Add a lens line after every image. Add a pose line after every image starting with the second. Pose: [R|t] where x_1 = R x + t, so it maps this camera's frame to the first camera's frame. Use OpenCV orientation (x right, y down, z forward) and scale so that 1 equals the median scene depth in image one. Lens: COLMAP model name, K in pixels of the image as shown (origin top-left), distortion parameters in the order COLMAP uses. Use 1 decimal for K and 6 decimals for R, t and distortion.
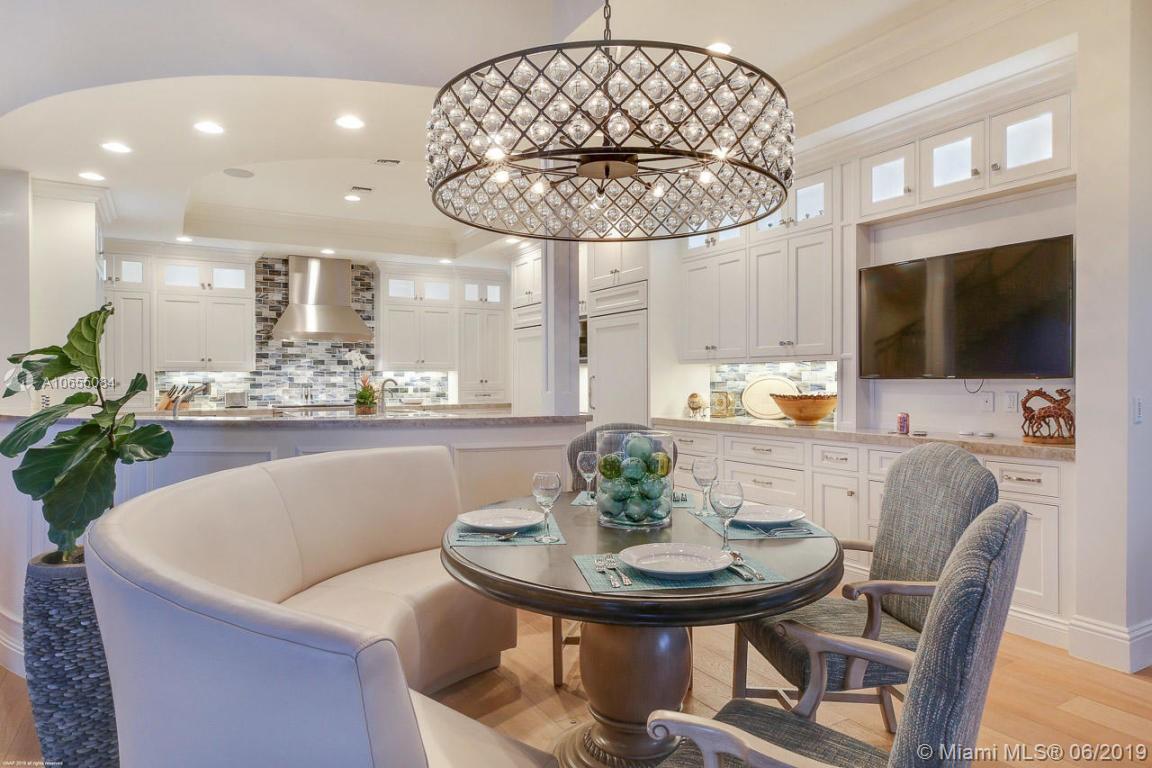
lens RADIAL K [[686.8, 0, 579.9], [0, 686.8, 382.5], [0, 0, 1]] dist [-0.002745, -0.000269]
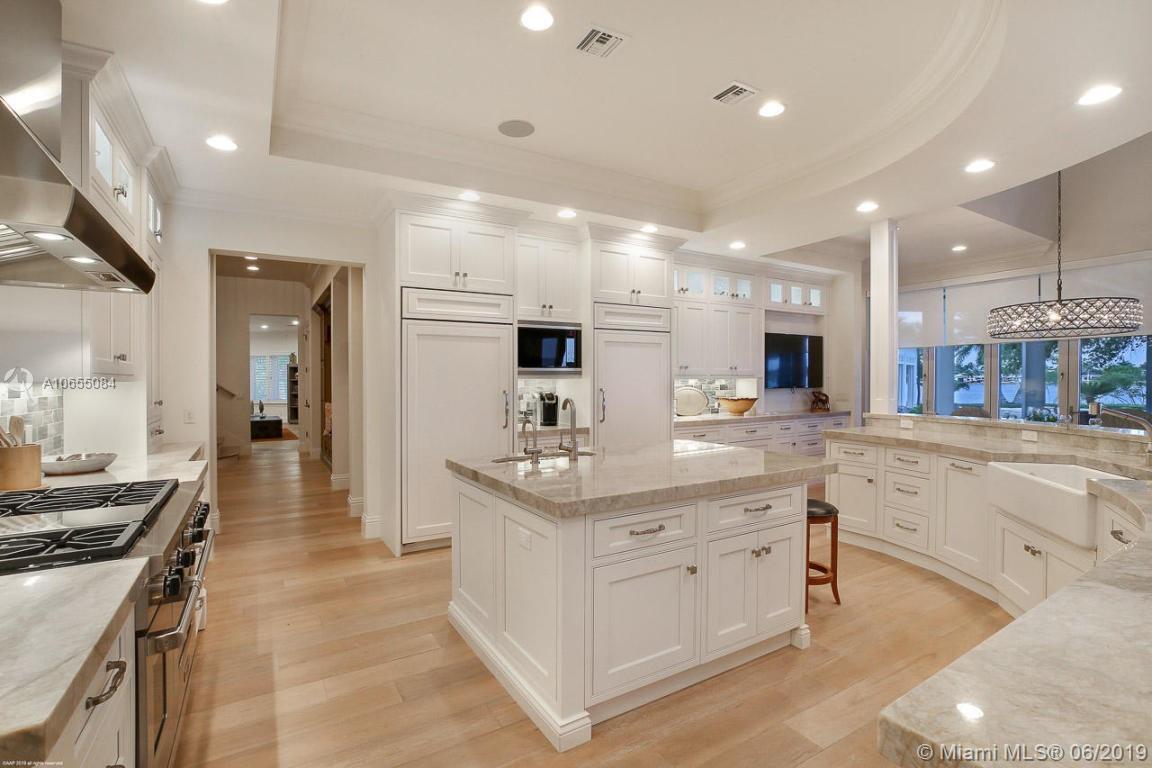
lens RADIAL K [[536.3, 0, 576.2], [0, 536.3, 384.4], [0, 0, 1]] dist [-0.026916, 0.003411]
pose [[-0.001606, -0.003231, 0.999993, -0.561710], [0.004816, 0.999983, 0.003239, -0.012635], [-0.999987, 0.004821, -0.001590, 0.772520]]
